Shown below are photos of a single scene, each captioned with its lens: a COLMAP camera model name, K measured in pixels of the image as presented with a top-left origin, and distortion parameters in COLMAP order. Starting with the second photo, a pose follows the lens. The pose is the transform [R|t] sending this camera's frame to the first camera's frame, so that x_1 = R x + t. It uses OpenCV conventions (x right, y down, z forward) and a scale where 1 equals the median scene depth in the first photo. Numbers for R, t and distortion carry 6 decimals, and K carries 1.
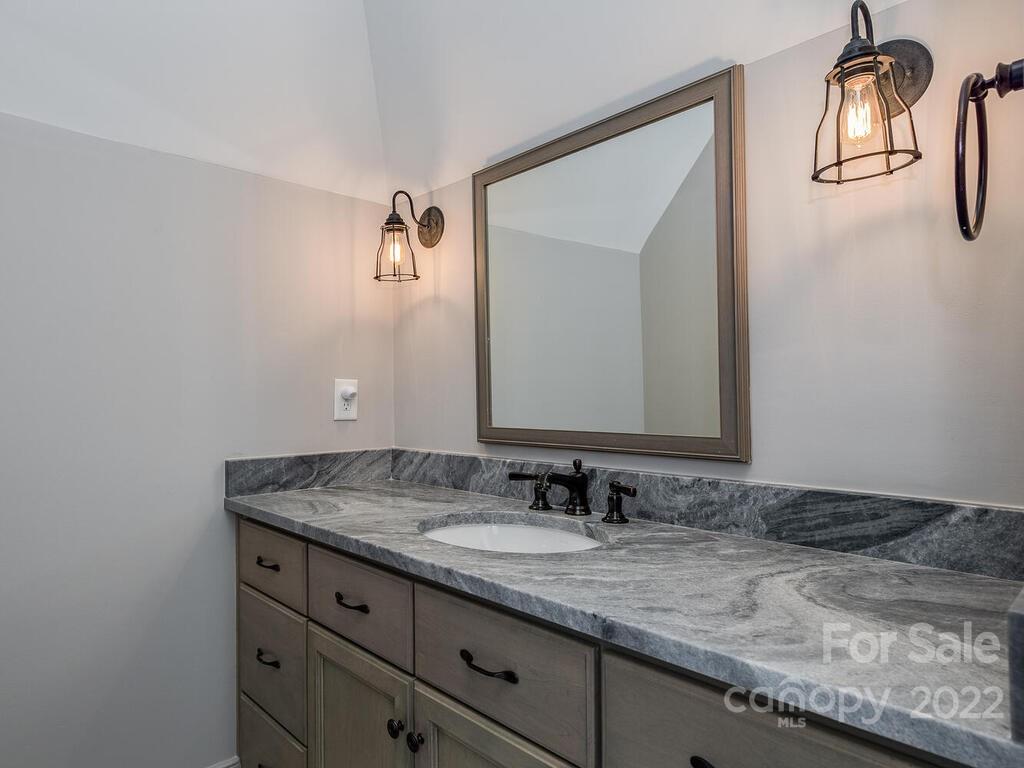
lens RADIAL K [[679.4, 0, 463.7], [0, 679.4, 395.1], [0, 0, 1]] dist [0.000829, 0.000830]
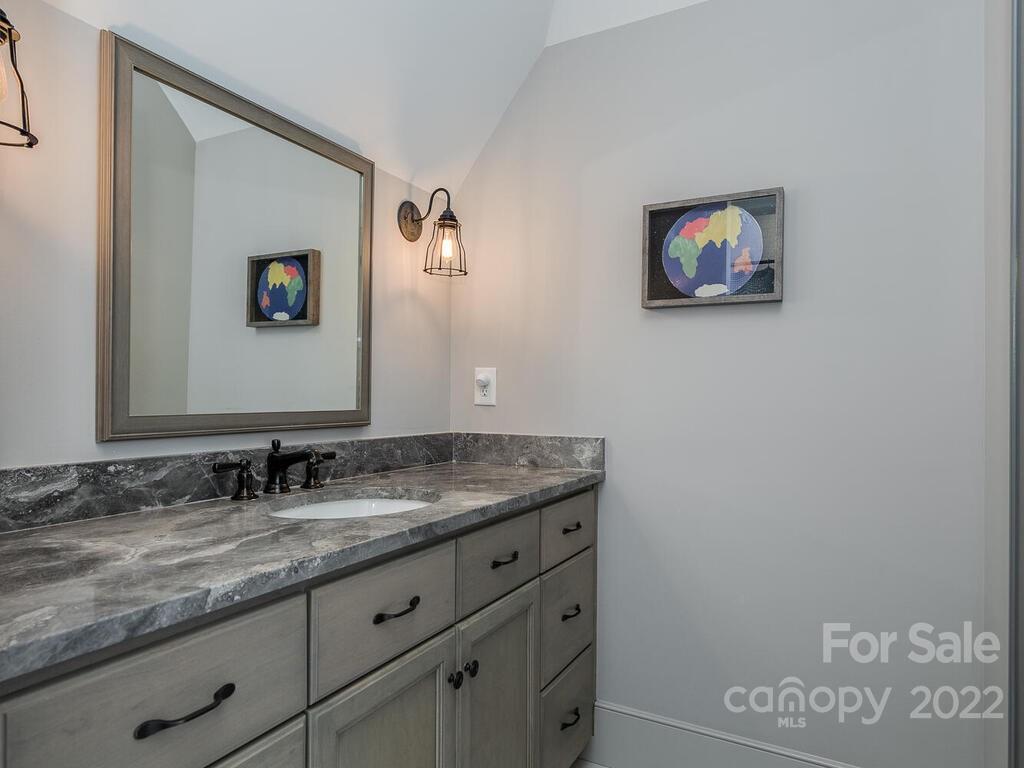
lens RADIAL K [[679.4, 0, 463.7], [0, 679.4, 395.1], [0, 0, 1]] dist [0.000829, 0.000830]
pose [[-0.340806, -0.012267, 0.940054, -1.066565], [-0.030878, 0.999521, 0.001849, 0.017970], [-0.939626, -0.028397, -0.341022, 1.270353]]
